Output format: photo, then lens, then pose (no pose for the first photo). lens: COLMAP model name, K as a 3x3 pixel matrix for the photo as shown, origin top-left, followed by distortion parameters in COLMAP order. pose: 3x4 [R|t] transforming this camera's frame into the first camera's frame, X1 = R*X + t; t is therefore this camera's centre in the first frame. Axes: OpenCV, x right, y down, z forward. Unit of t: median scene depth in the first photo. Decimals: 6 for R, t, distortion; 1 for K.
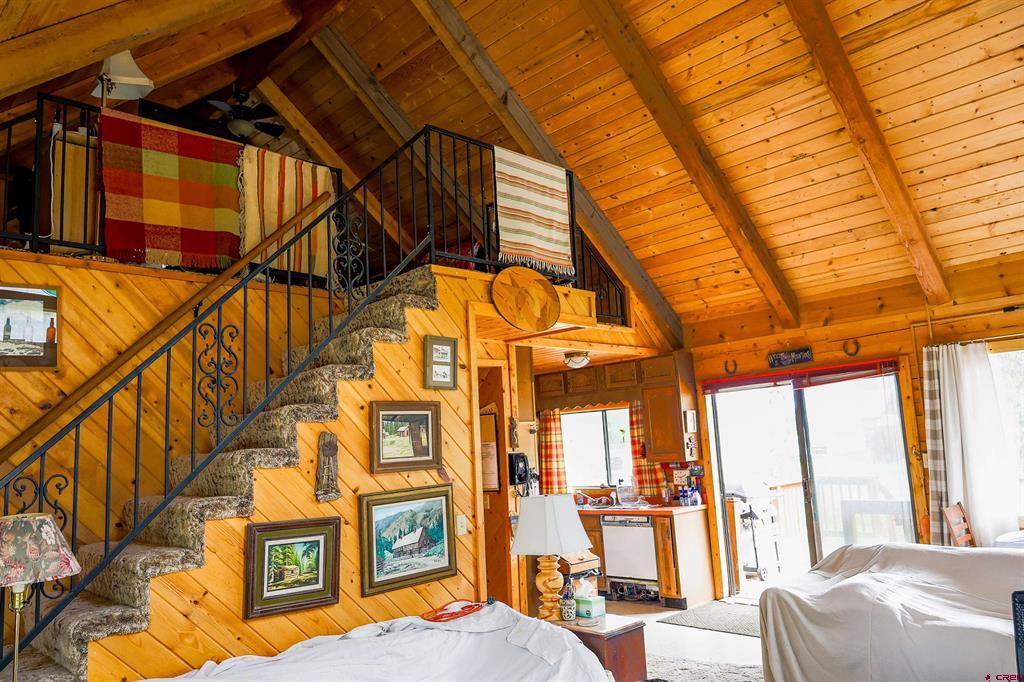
lens RADIAL K [[715.7, 0, 515.8], [0, 715.7, 344.2], [0, 0, 1]] dist [-0.001145, -0.017861]
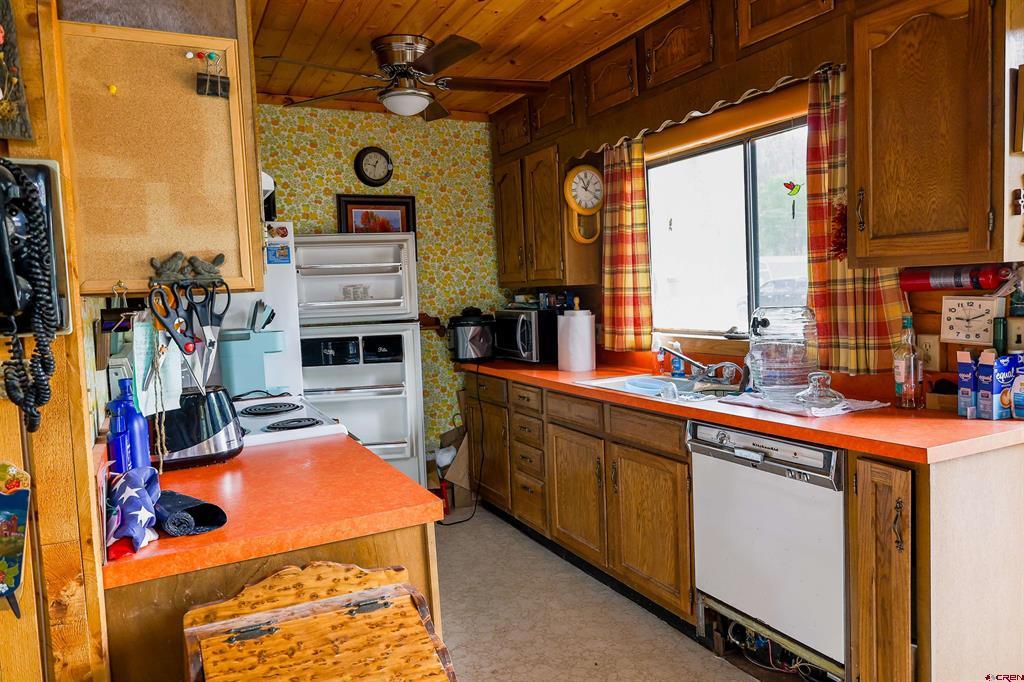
lens RADIAL K [[715.7, 0, 517.8], [0, 715.7, 338.1], [0, 0, 1]] dist [-0.001145, -0.017861]
pose [[0.952381, 0.043624, -0.301775, 0.143417], [0.025338, 0.974966, 0.220906, 0.124372], [0.303857, -0.218033, 0.927433, 0.673547]]
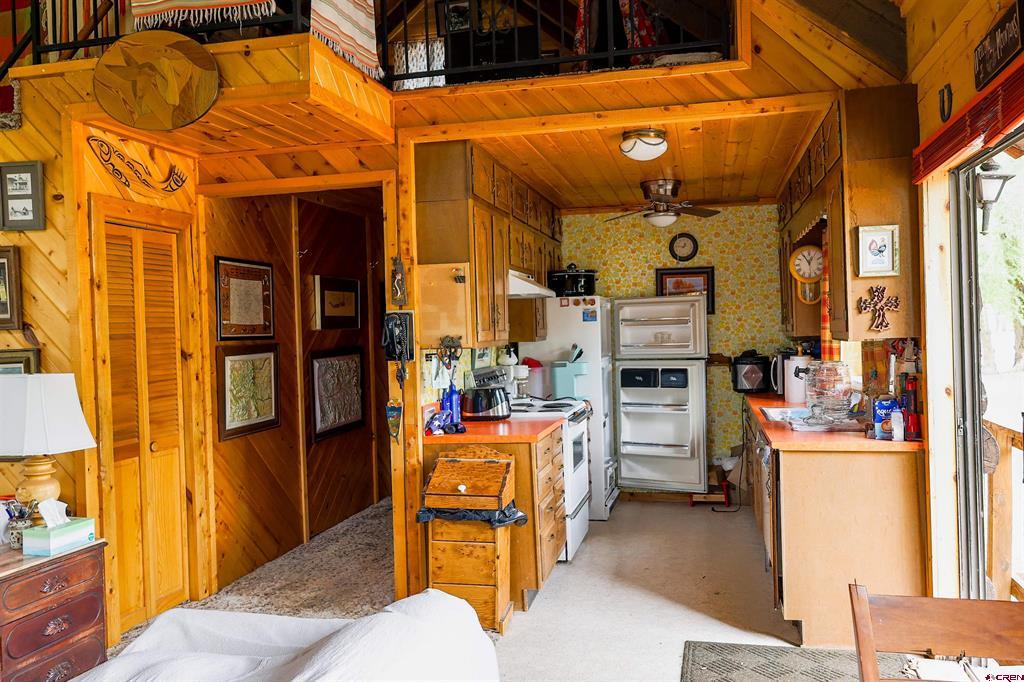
lens RADIAL K [[825.0, 0, 512.9], [0, 825.0, 337.1], [0, 0, 1]] dist [0.001507, -0.000424]
pose [[0.537812, 0.053025, -0.841396, 0.538536], [0.113616, 0.984357, 0.134656, 0.066441], [0.835374, -0.168016, 0.523375, 0.539760]]
